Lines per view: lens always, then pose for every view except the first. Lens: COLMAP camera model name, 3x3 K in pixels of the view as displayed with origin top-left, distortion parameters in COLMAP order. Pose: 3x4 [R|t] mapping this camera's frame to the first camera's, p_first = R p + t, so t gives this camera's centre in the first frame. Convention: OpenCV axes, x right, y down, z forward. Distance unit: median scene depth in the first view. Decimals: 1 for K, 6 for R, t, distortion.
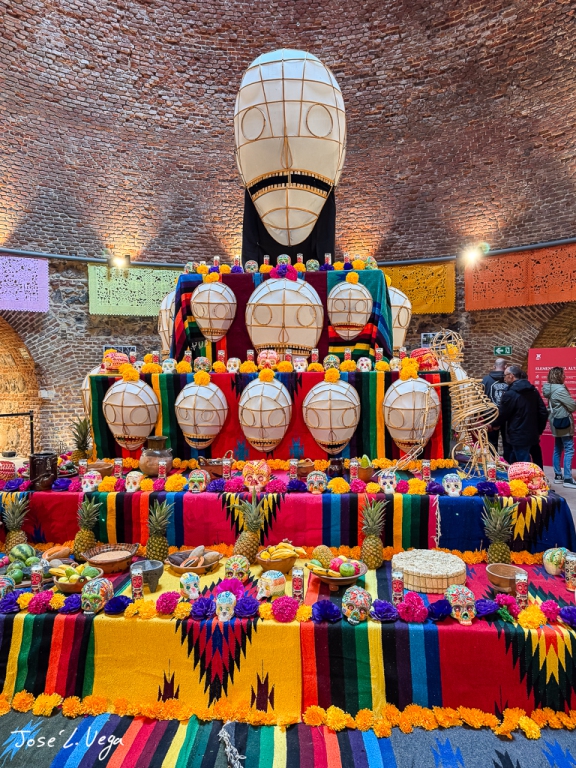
lens RADIAL K [[547.6, 0, 289.3], [0, 547.6, 389.0], [0, 0, 1]] dist [0.006141, 0.005785]
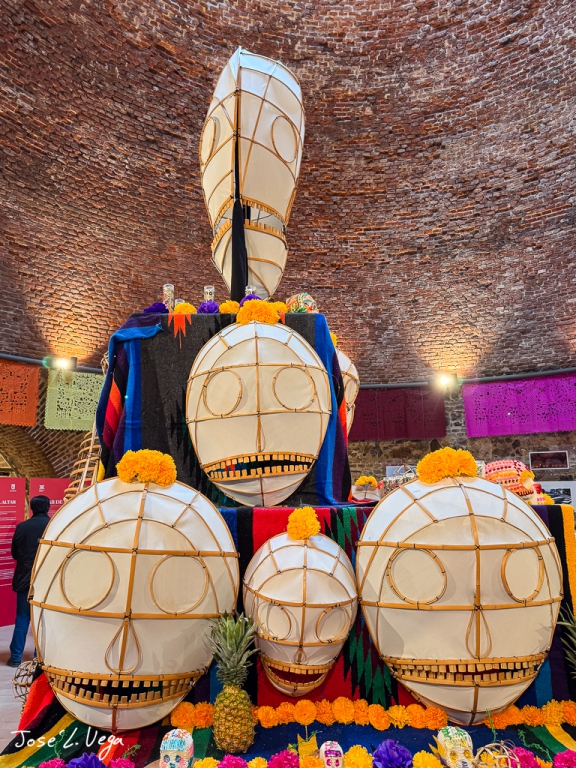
lens RADIAL K [[547.6, 0, 287.9], [0, 547.6, 375.7], [0, 0, 1]] dist [0.006141, 0.005785]
pose [[-0.097867, 0.199759, 0.974945, -1.000712], [0.028970, 0.979805, -0.197847, -0.125046], [-0.994778, 0.008881, -0.101678, 1.582624]]
